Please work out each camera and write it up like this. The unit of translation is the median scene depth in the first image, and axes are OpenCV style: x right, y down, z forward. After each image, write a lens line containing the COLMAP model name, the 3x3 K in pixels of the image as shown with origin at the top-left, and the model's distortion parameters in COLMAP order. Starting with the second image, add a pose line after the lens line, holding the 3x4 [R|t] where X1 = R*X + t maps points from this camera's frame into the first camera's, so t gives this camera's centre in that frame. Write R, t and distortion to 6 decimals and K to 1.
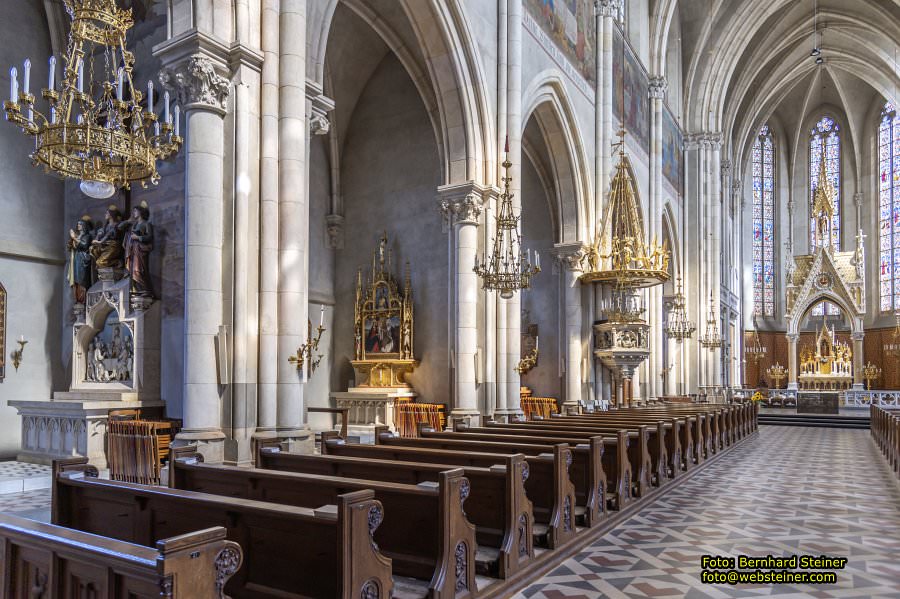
lens RADIAL K [[629.0, 0, 458.5], [0, 629.0, 363.2], [0, 0, 1]] dist [0.020558, -0.013202]
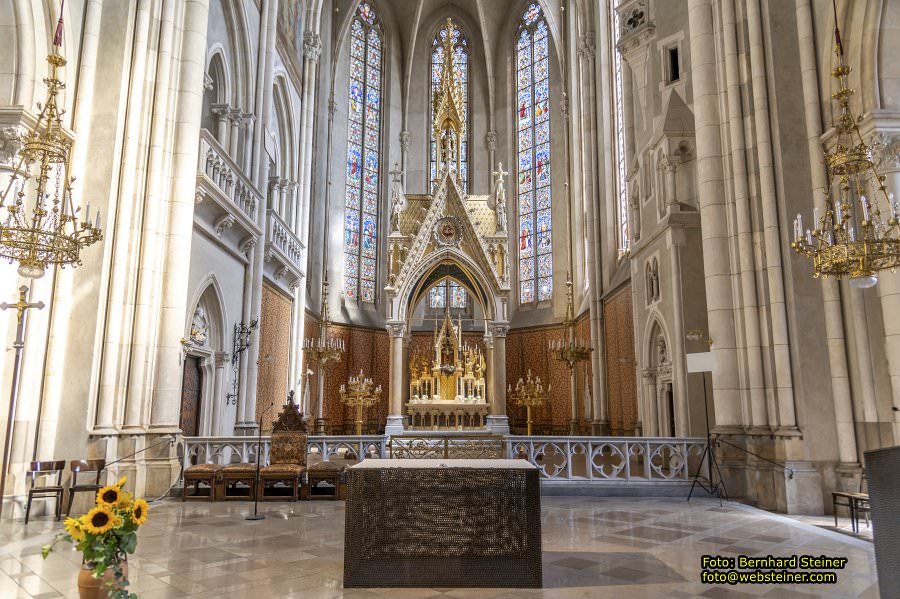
lens RADIAL K [[629.0, 0, 450.8], [0, 629.0, 300.0], [0, 0, 1]] dist [0.020558, -0.013202]
pose [[0.855724, 0.091092, 0.509352, 0.273083], [-0.013536, 0.987986, -0.153949, 0.015448], [-0.517256, 0.124843, 0.846676, 0.484921]]
